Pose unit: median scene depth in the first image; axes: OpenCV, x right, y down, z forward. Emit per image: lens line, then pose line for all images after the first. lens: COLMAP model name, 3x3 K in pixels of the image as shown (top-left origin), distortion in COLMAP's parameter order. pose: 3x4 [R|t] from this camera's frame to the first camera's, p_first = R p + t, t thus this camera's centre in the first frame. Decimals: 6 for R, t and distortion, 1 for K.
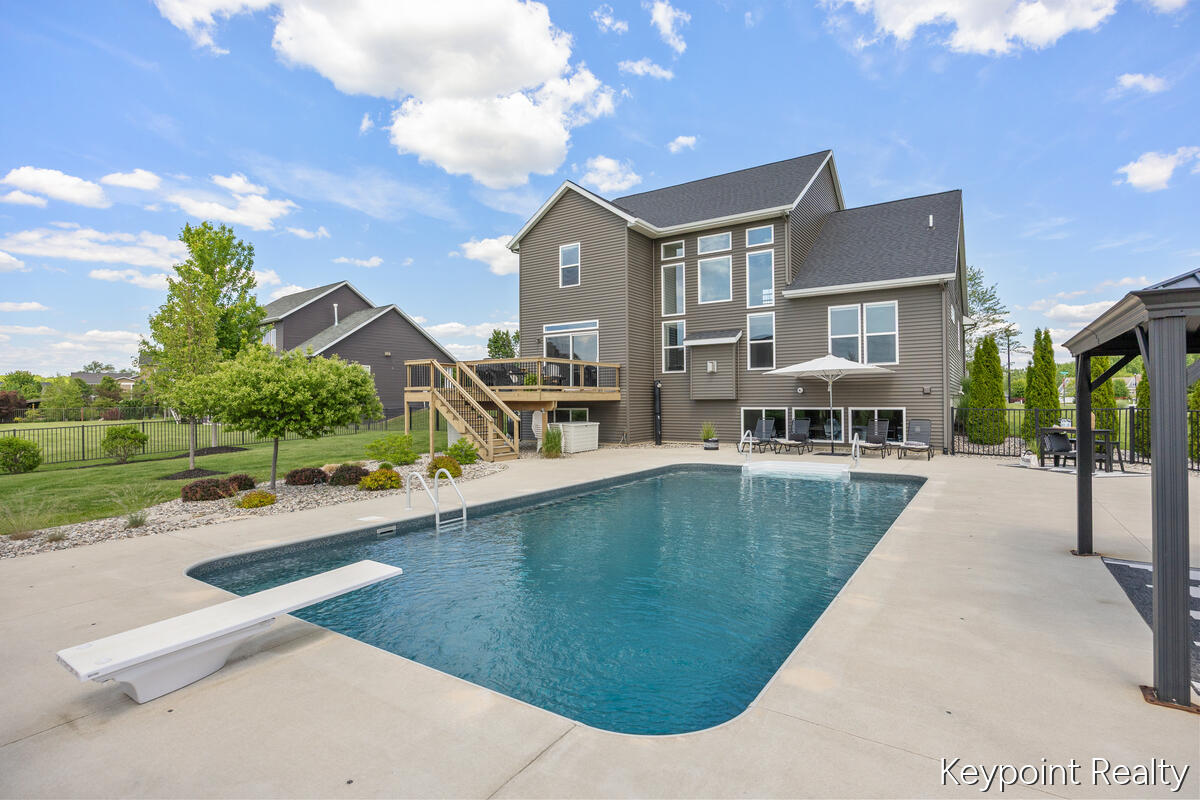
lens RADIAL K [[582.4, 0, 605.1], [0, 582.4, 389.8], [0, 0, 1]] dist [-0.002524, -0.000559]
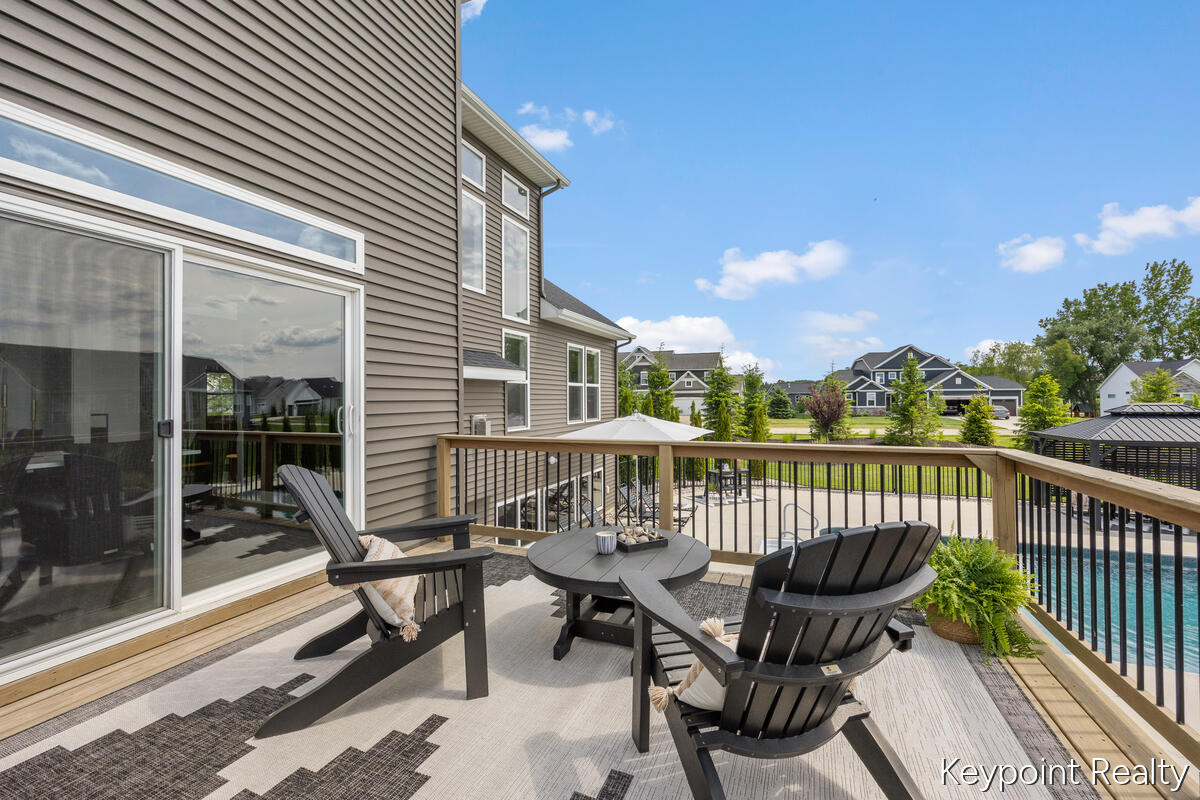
lens RADIAL K [[496.6, 0, 600.0], [0, 496.6, 400.0], [0, 0, 1]] dist [-0.000102, 0.000086]
pose [[-0.192210, 0.004916, 0.981342, -0.235052], [-0.011401, 0.999909, -0.007242, -0.062469], [-0.981288, -0.012581, -0.192136, 1.038845]]
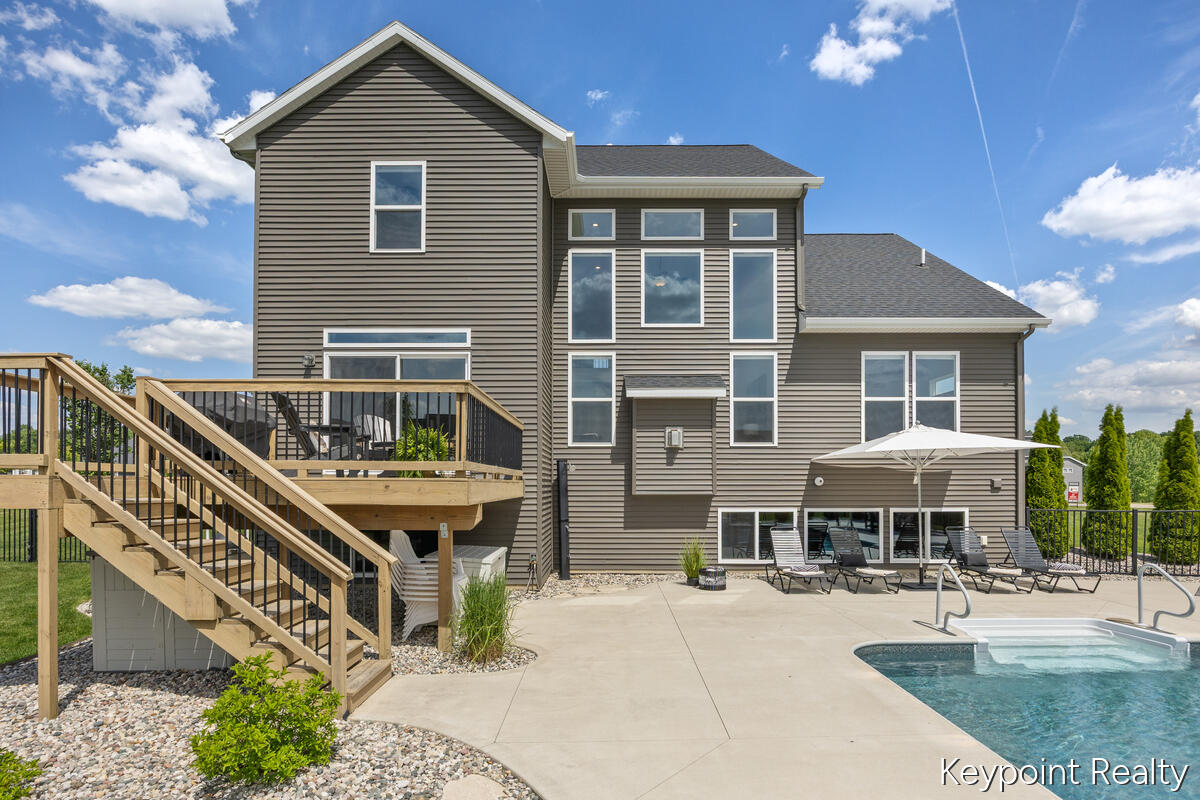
lens RADIAL K [[616.3, 0, 604.3], [0, 616.3, 481.6], [0, 0, 1]] dist [-0.013698, -0.000155]
pose [[0.838170, 0.011153, 0.545295, -0.213312], [-0.015356, 0.999877, 0.003154, 0.002610], [-0.545193, -0.011017, 0.838238, 0.563545]]
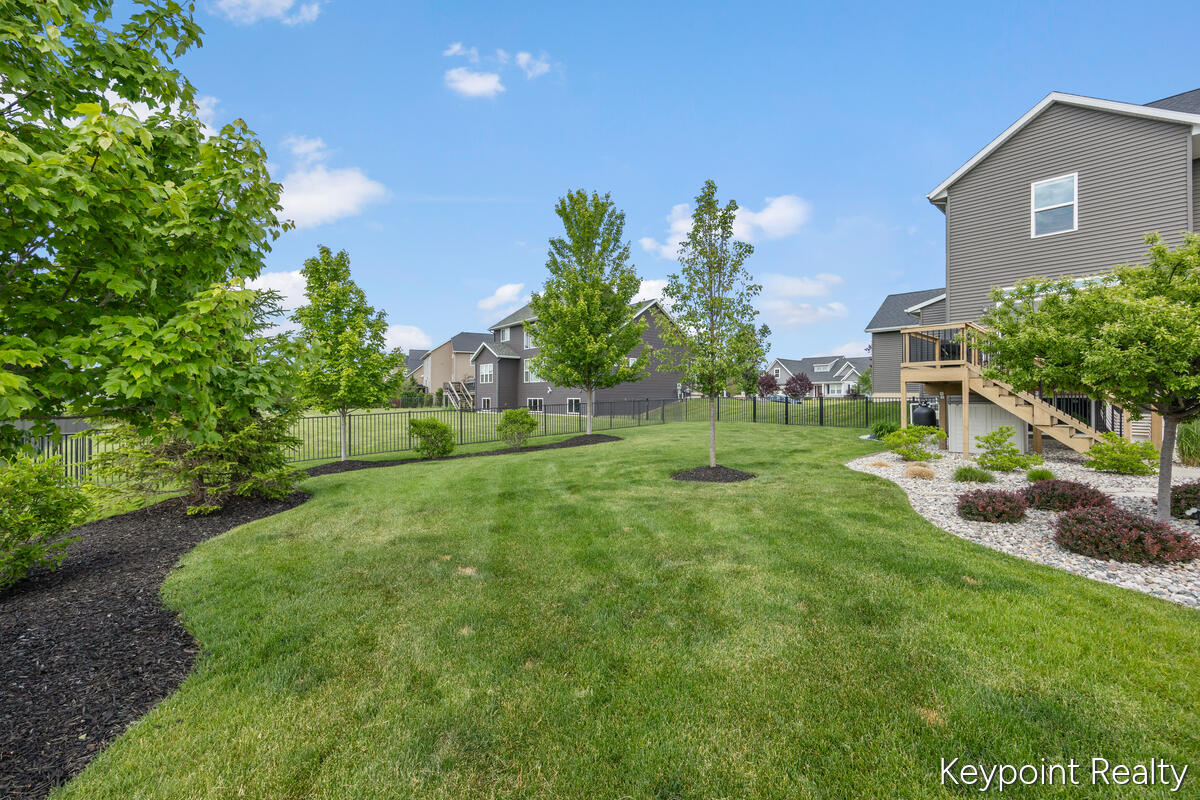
lens RADIAL K [[511.5, 0, 605.8], [0, 511.5, 393.4], [0, 0, 1]] dist [-0.002359, -0.000405]
pose [[0.975567, 0.005232, -0.219639, -0.544616], [-0.003336, 0.999954, 0.009003, 0.028942], [0.219676, -0.008051, 0.975540, 0.258407]]
